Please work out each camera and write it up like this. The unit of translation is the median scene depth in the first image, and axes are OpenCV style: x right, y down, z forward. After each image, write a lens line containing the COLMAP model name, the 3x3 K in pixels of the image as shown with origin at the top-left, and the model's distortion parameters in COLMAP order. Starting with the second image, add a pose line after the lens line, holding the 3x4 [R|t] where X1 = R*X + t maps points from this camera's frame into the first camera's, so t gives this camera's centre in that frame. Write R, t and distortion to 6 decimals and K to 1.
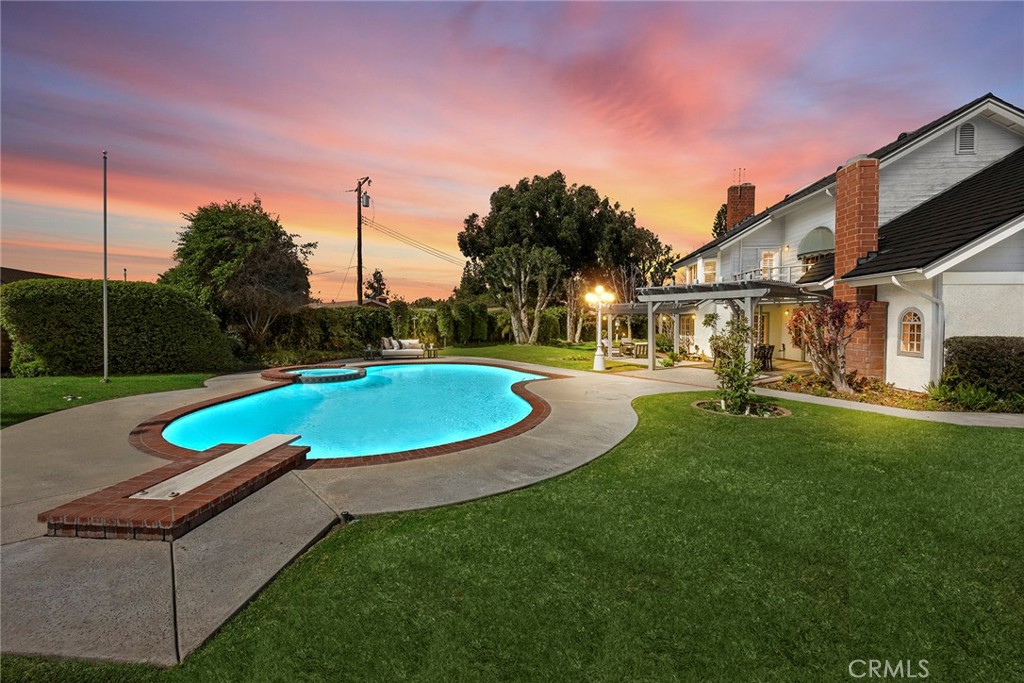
lens RADIAL K [[420.3, 0, 510.5], [0, 420.3, 330.2], [0, 0, 1]] dist [0.000021, 0.000145]
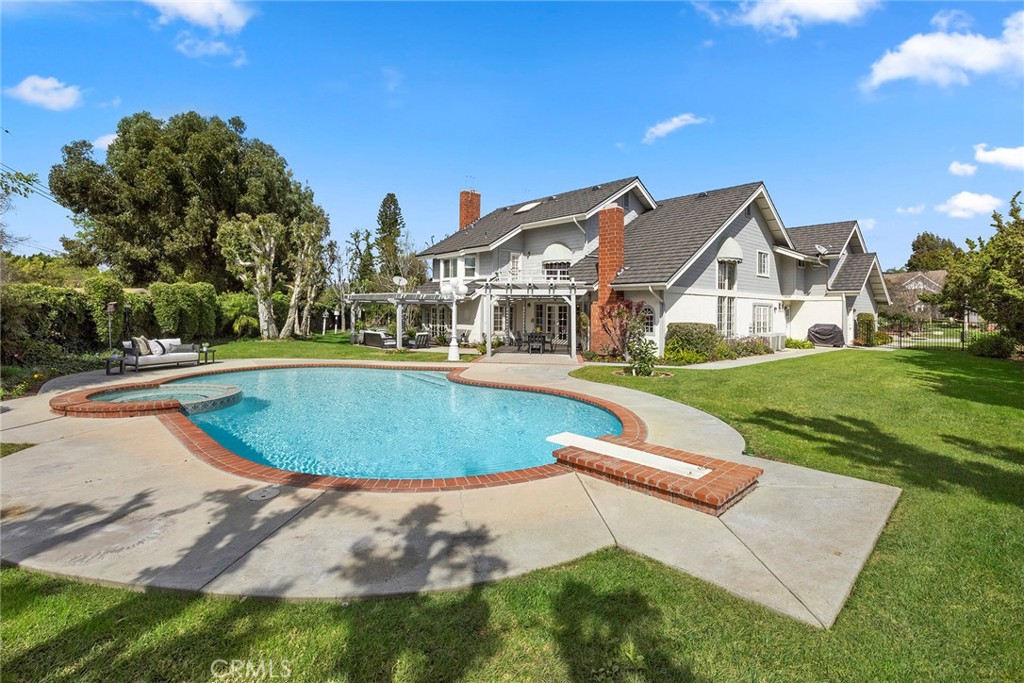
lens RADIAL K [[467.1, 0, 511.4], [0, 467.1, 312.9], [0, 0, 1]] dist [-0.000073, 0.000037]
pose [[0.675591, -0.001439, 0.737276, -0.355609], [0.008723, 0.999944, -0.006042, -0.009091], [-0.737225, 0.010513, 0.675565, 0.080238]]
